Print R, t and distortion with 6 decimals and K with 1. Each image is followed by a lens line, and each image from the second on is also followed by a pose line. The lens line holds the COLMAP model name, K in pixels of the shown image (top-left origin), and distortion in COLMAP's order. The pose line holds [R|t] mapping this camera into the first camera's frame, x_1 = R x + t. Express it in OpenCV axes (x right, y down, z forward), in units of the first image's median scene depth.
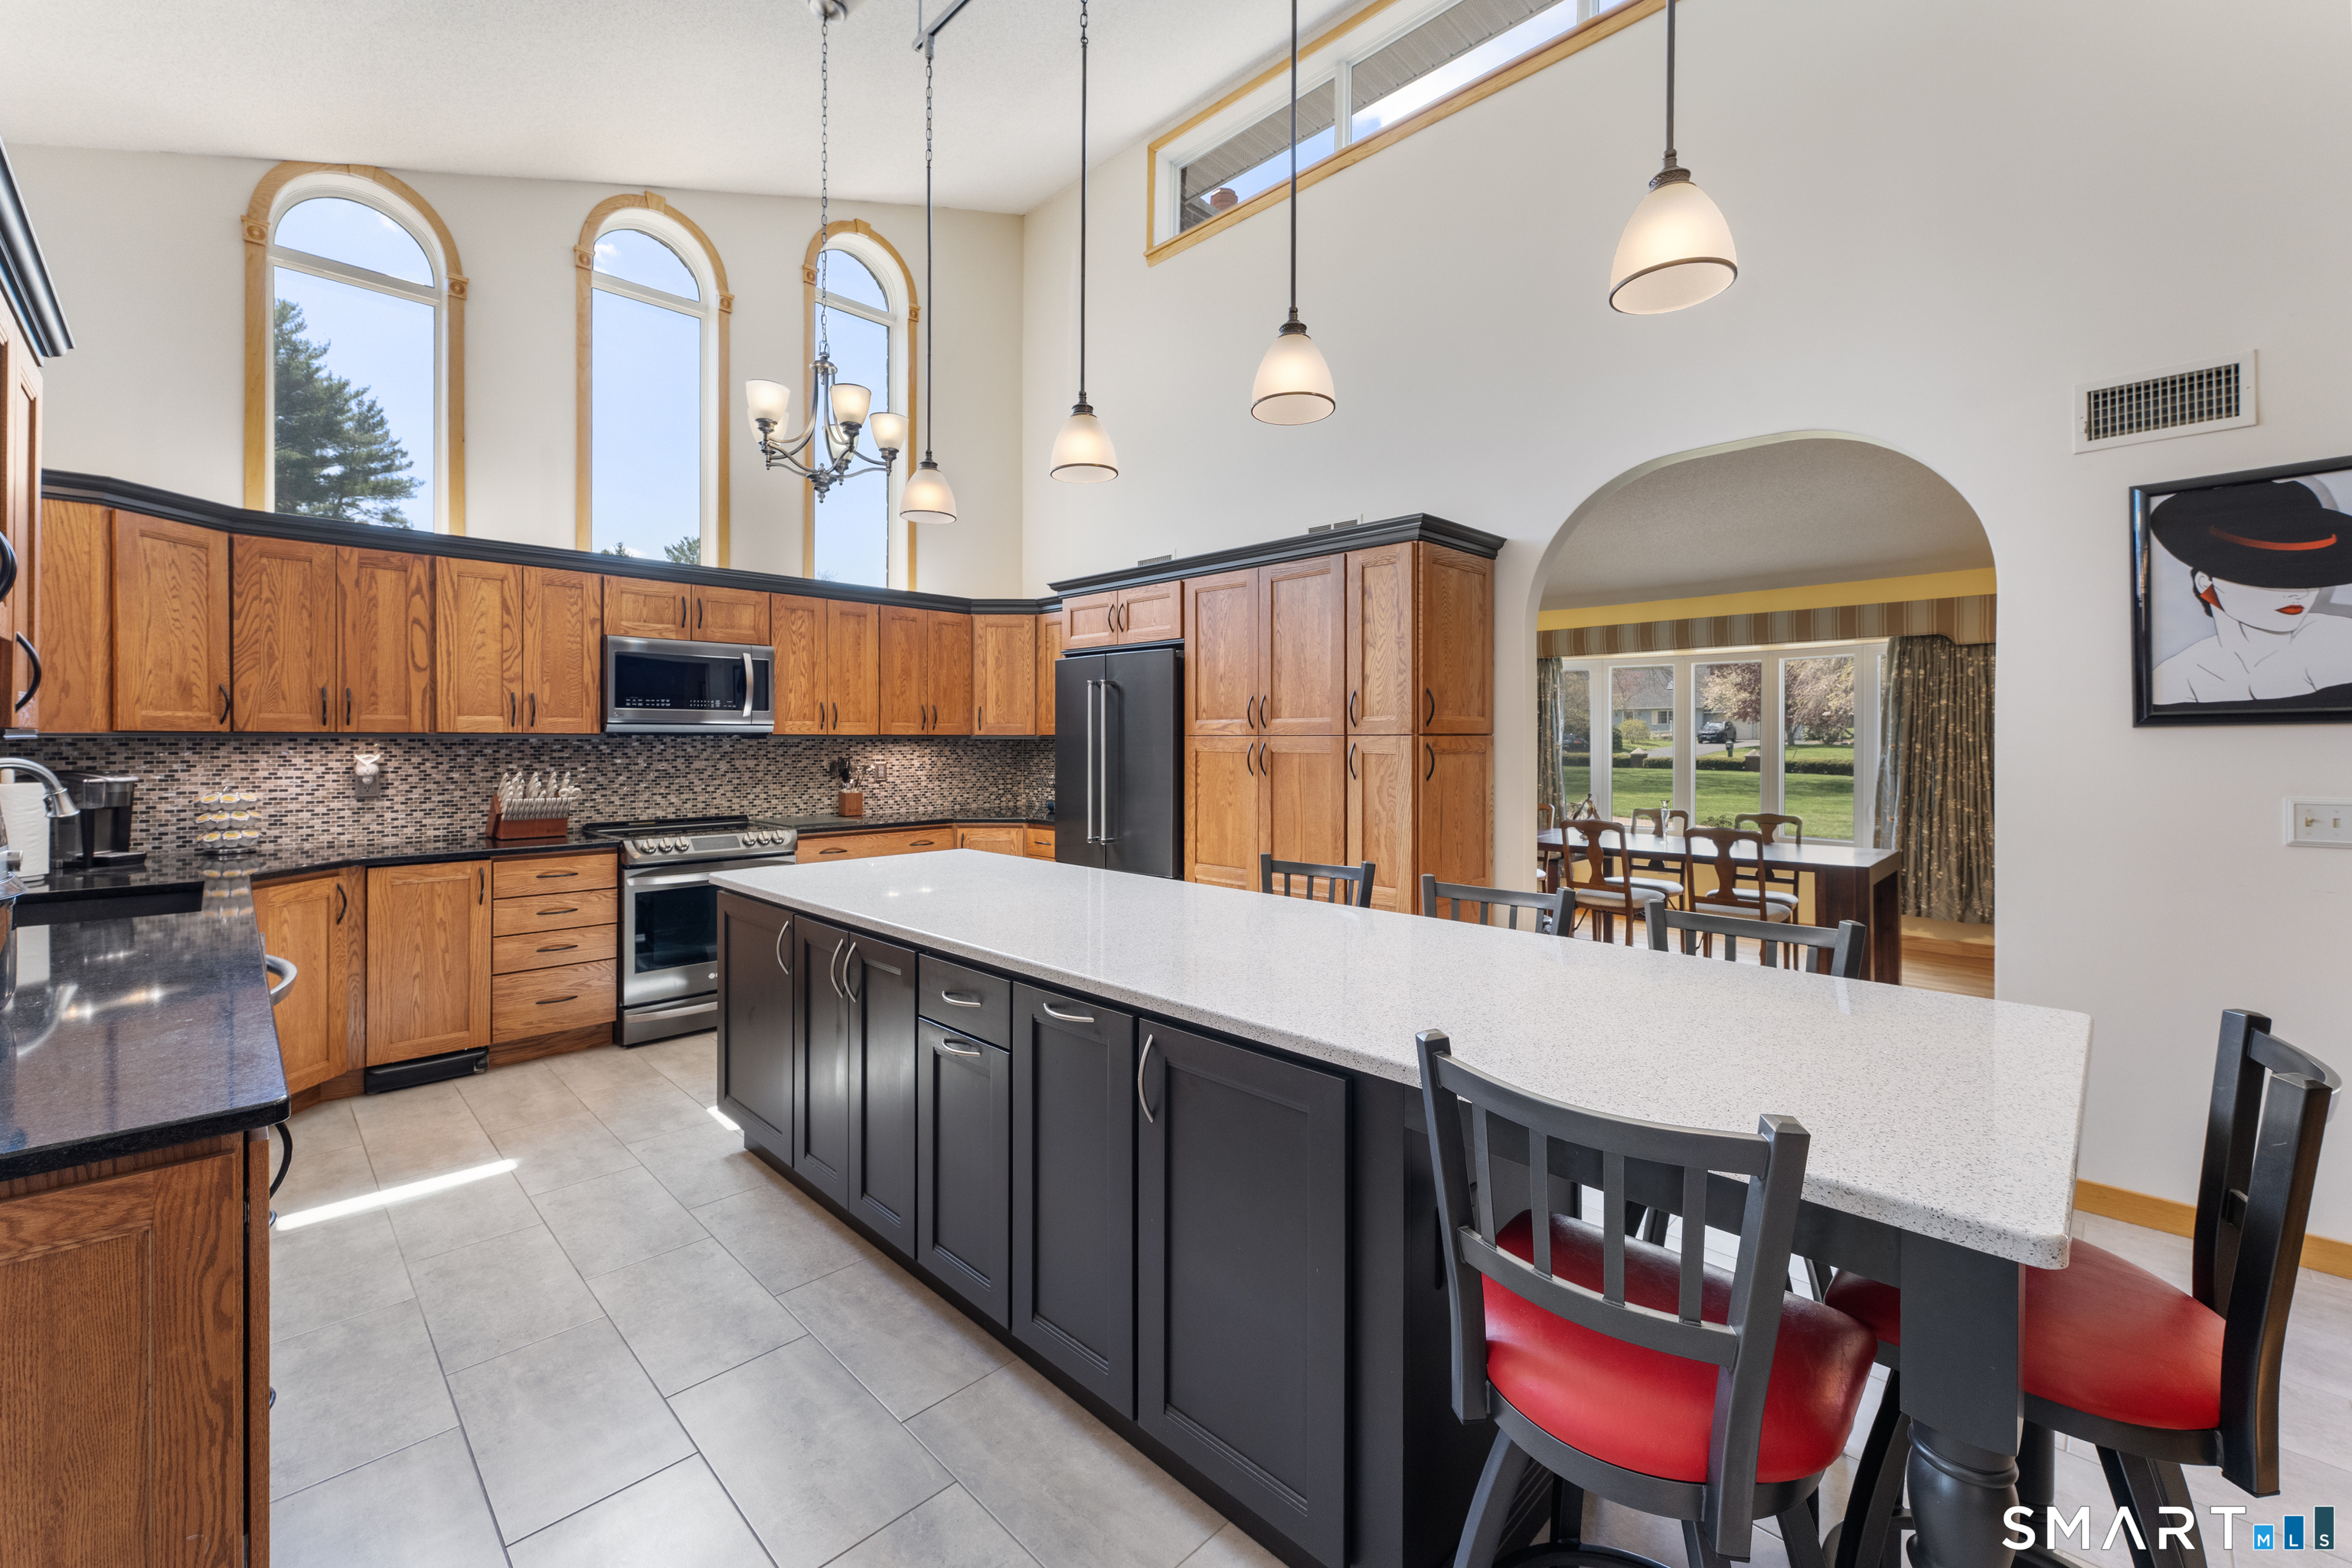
lens RADIAL K [[955.1, 0, 1184.7], [0, 955.1, 744.0], [0, 0, 1]] dist [-0.001276, 0.001111]
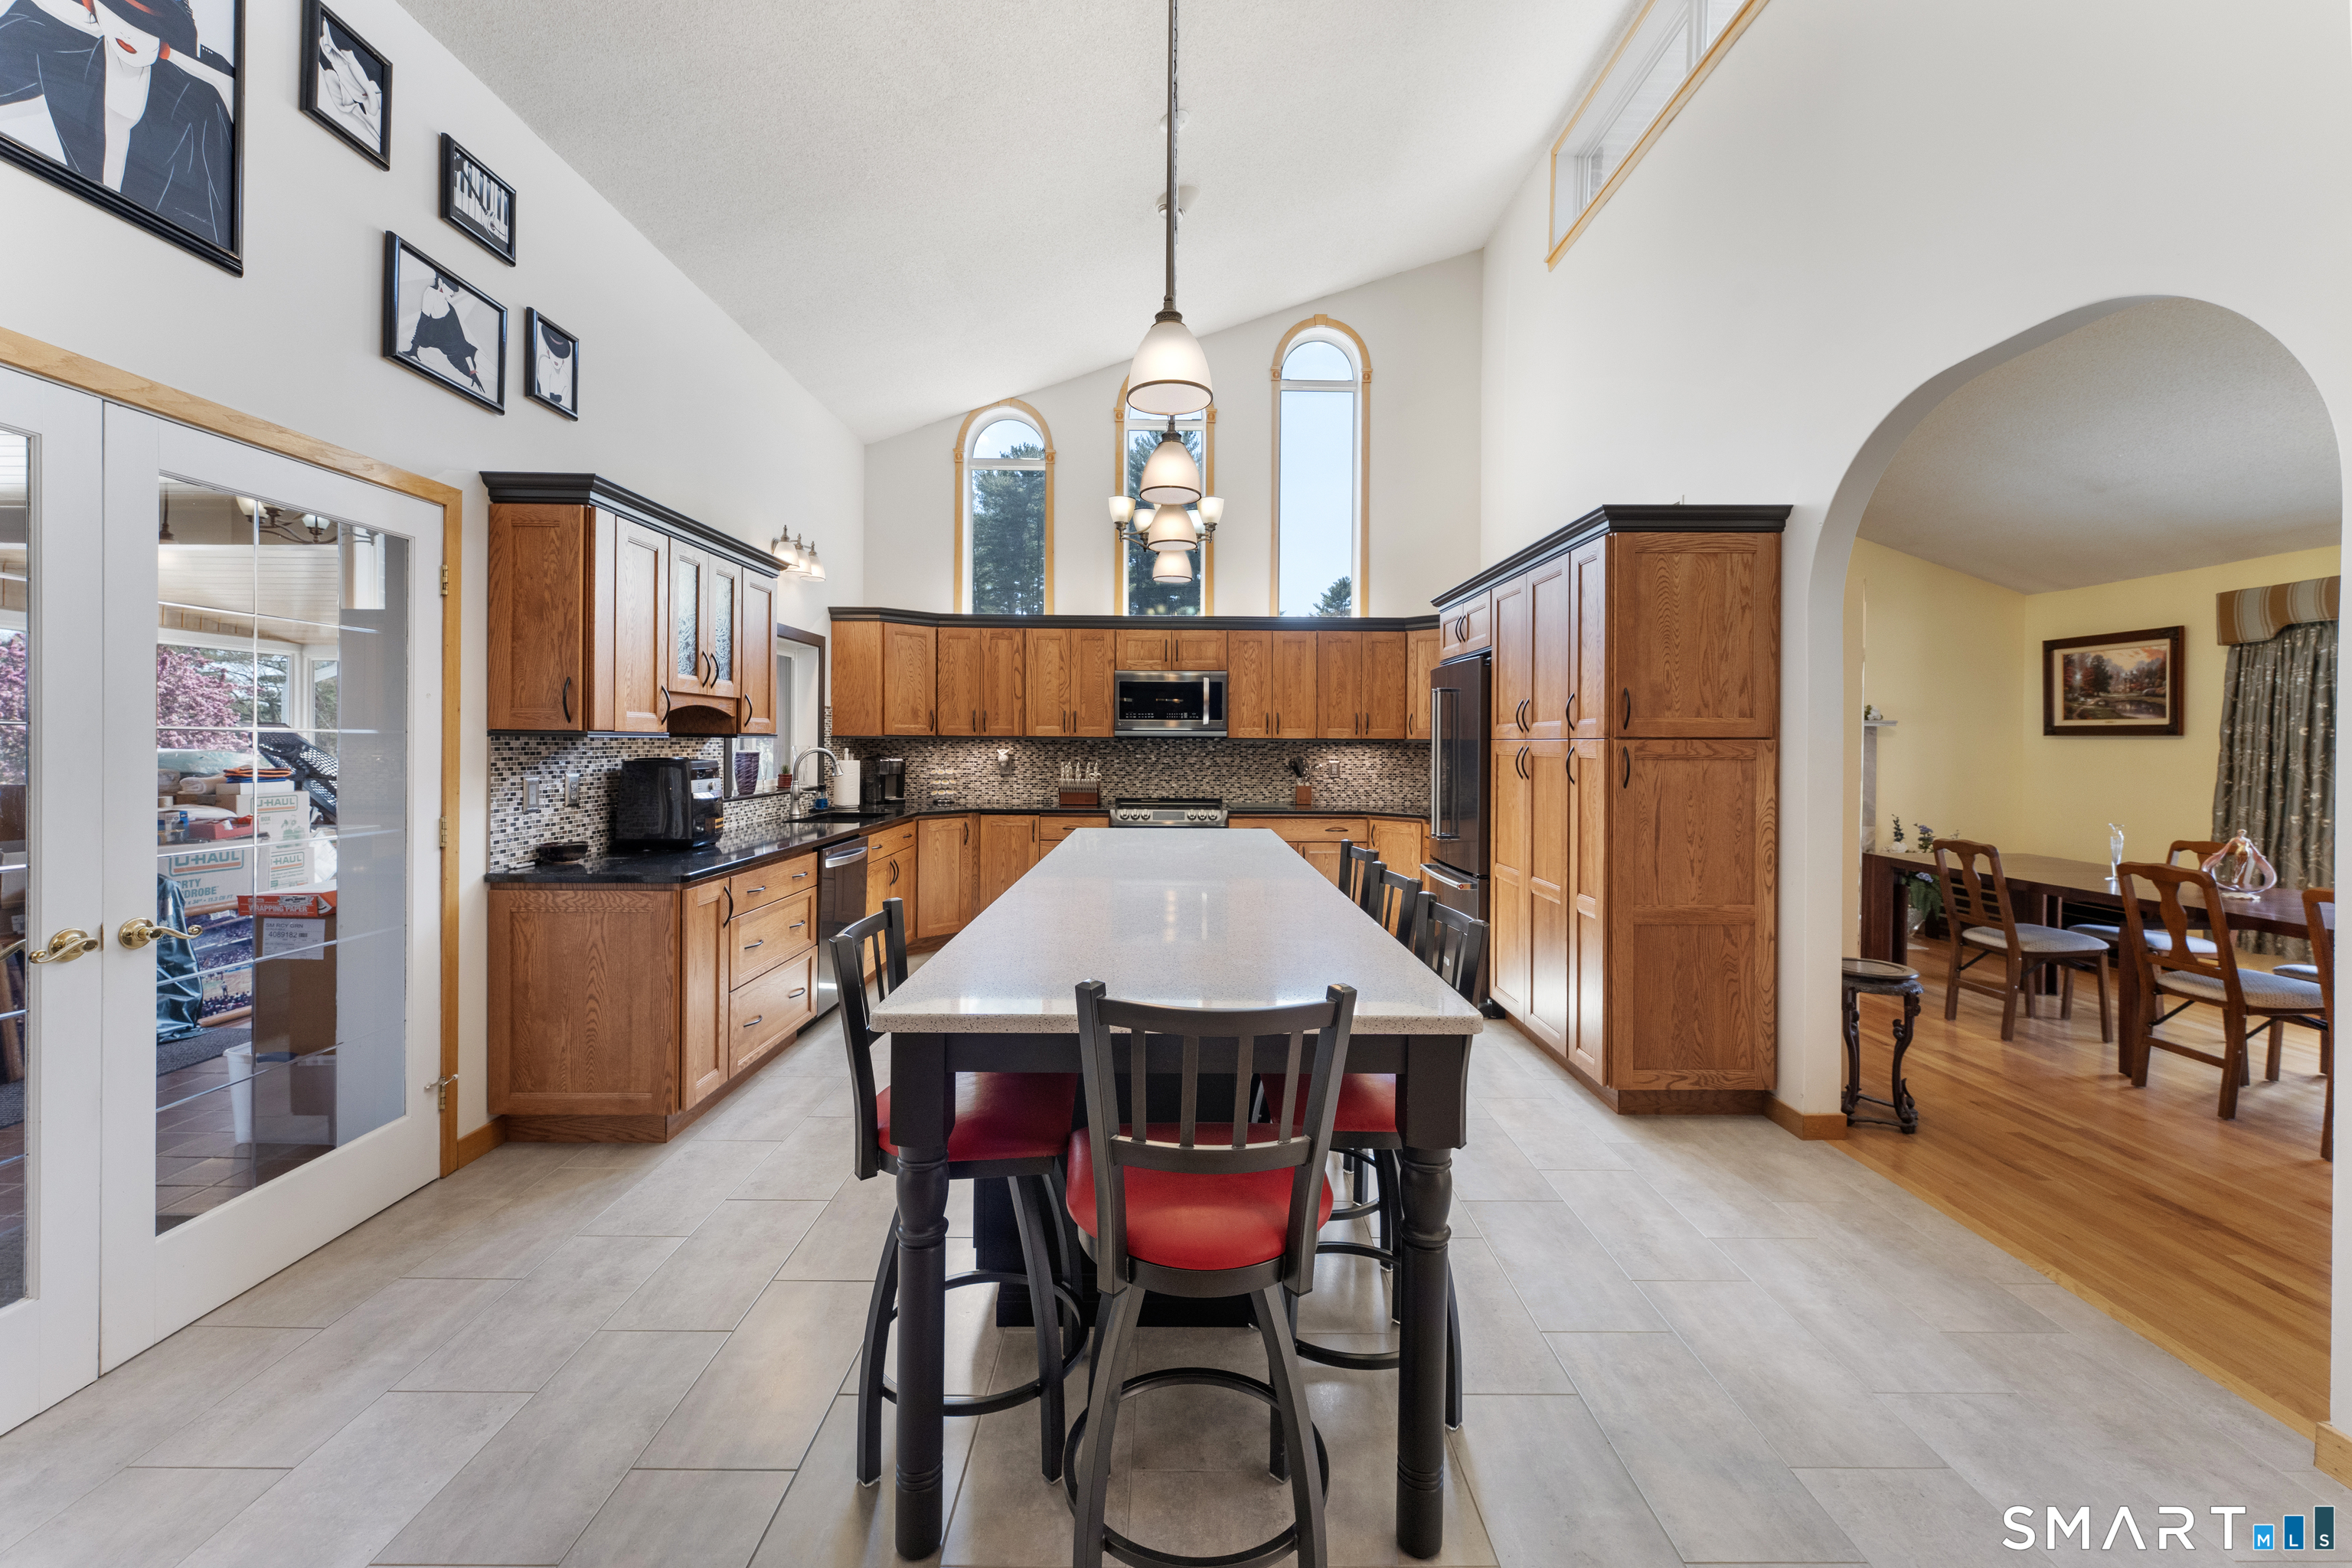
lens RADIAL K [[955.1, 0, 1178.2], [0, 955.1, 750.1], [0, 0, 1]] dist [-0.001276, 0.001111]
pose [[0.705642, 0.010625, -0.708489, 0.545746], [-0.010181, 0.999936, 0.004856, 0.001208], [0.708495, 0.003786, 0.705706, 0.029588]]
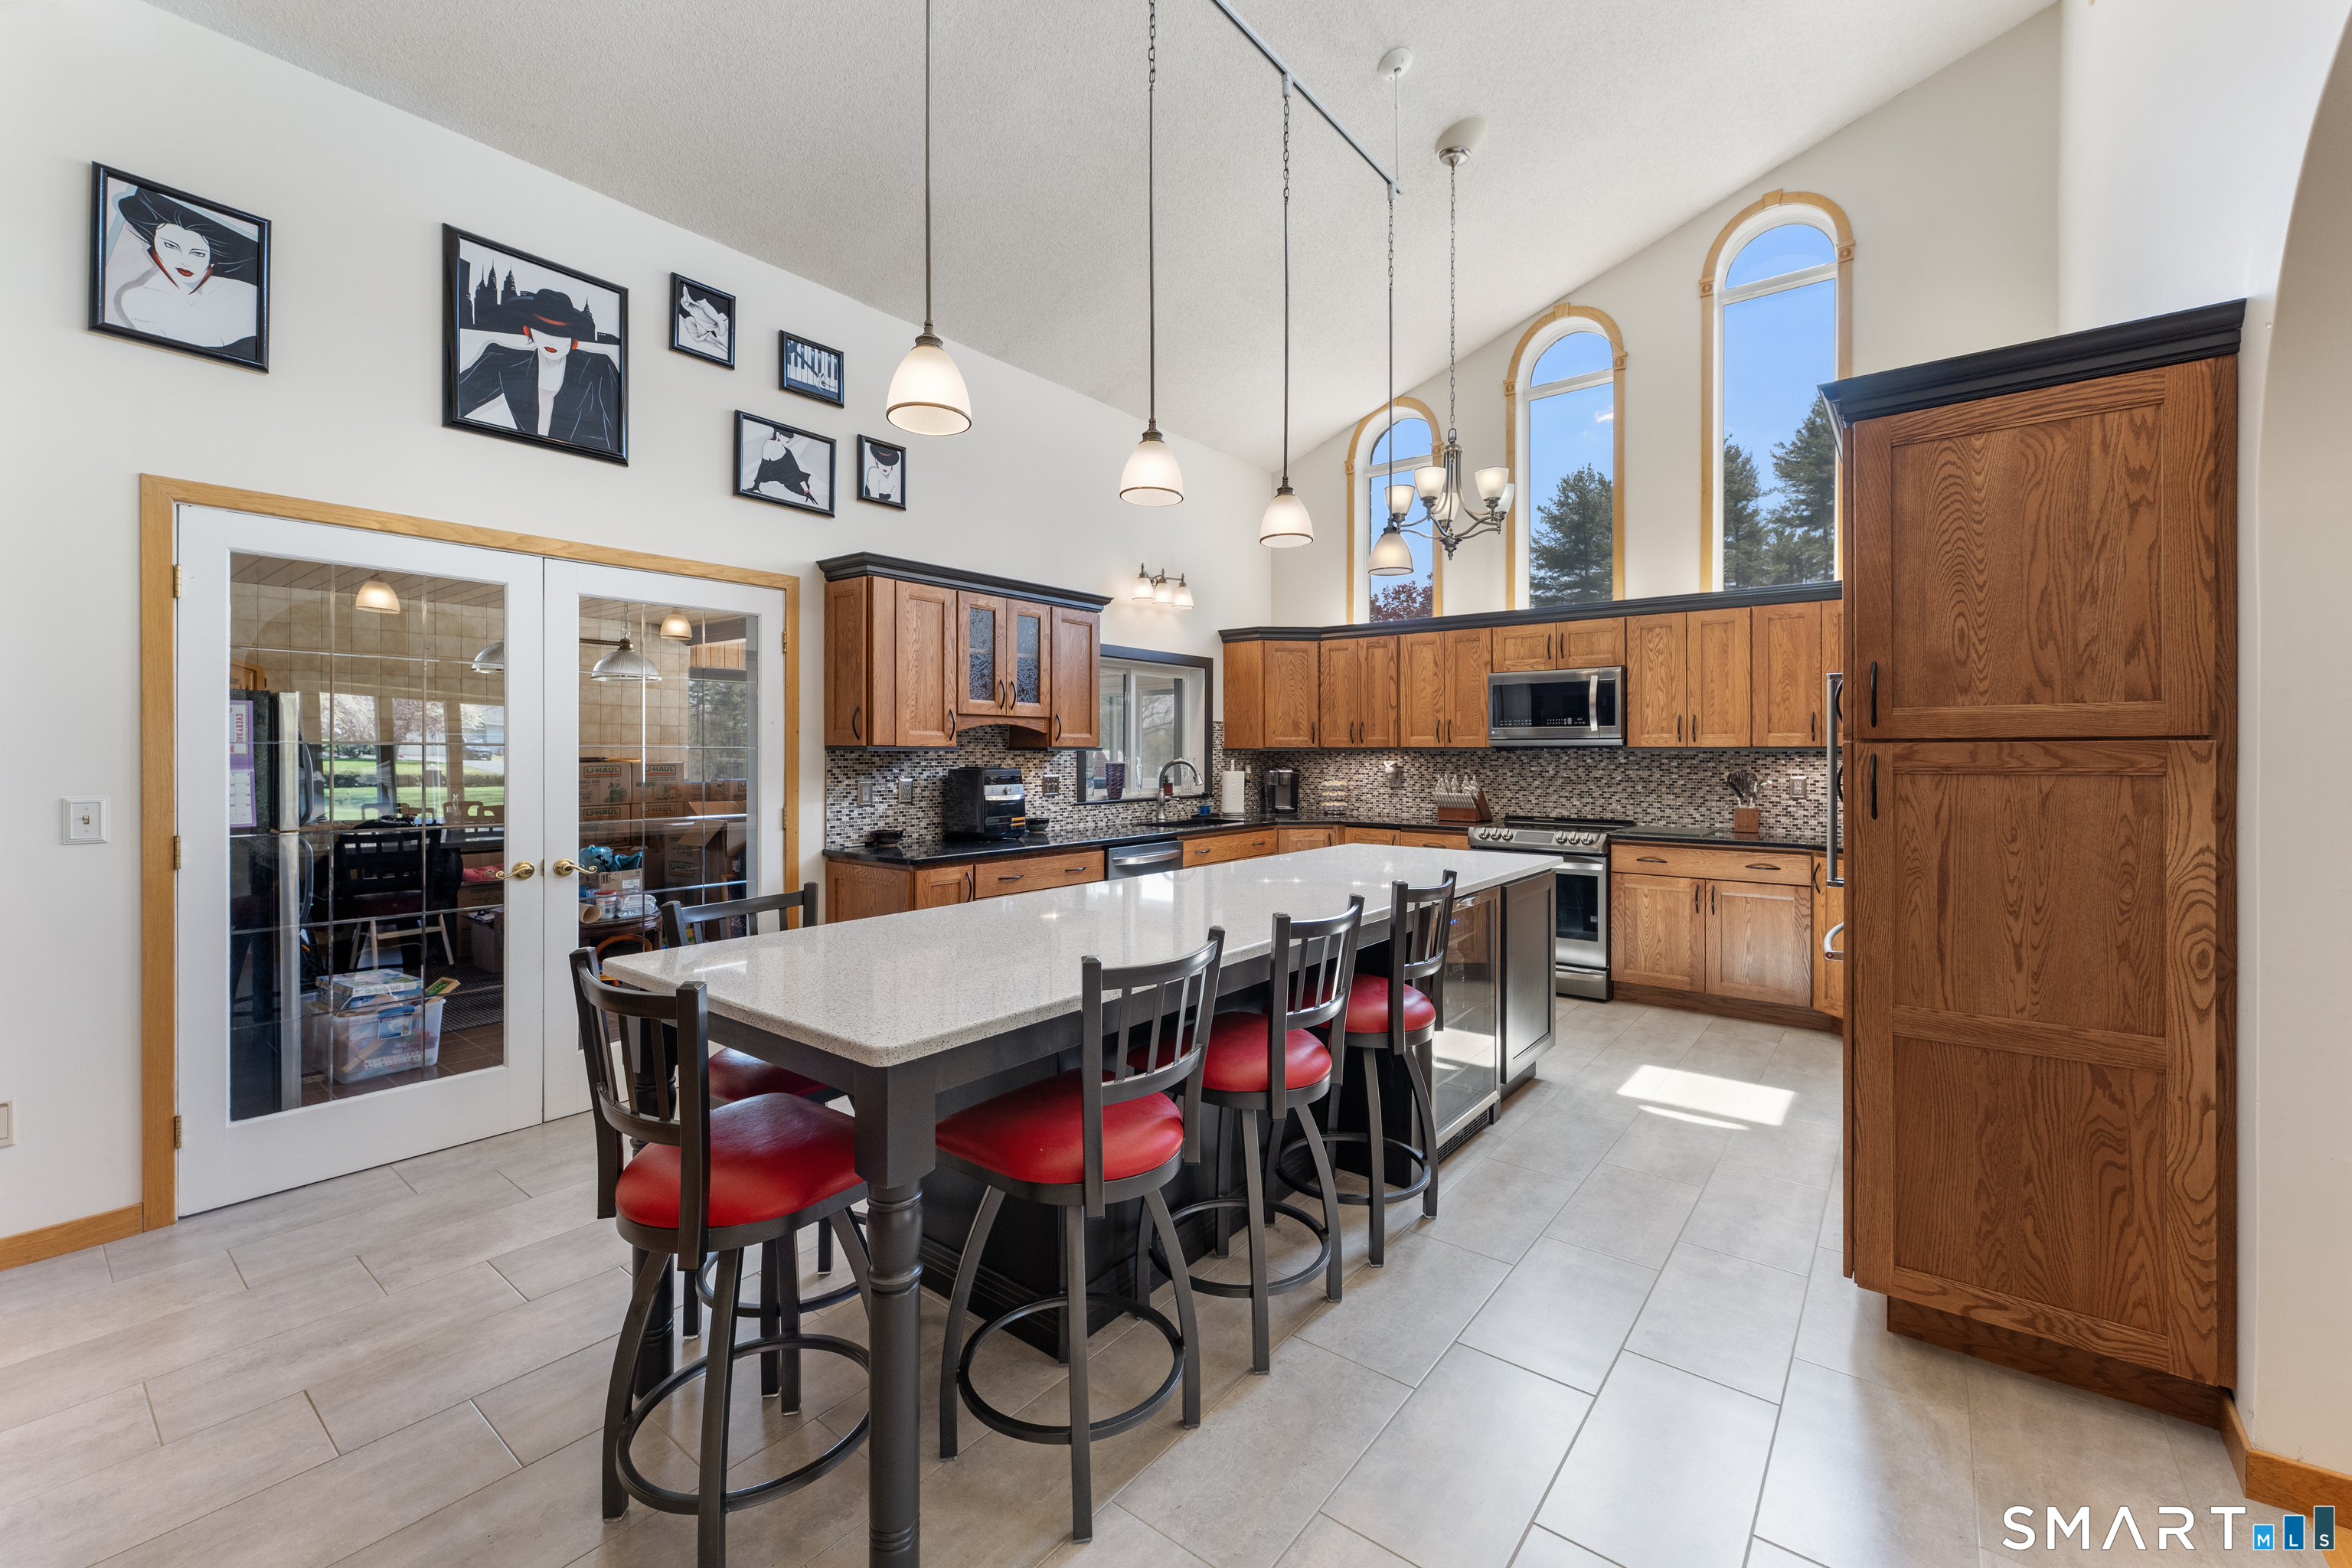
lens RADIAL K [[955.1, 0, 1183.3], [0, 955.1, 761.2], [0, 0, 1]] dist [-0.001276, 0.001111]
pose [[0.114602, 0.008840, -0.993372, 0.715929], [-0.005705, 0.999950, 0.008241, 0.000126], [0.993395, 0.004723, 0.114647, 0.452575]]
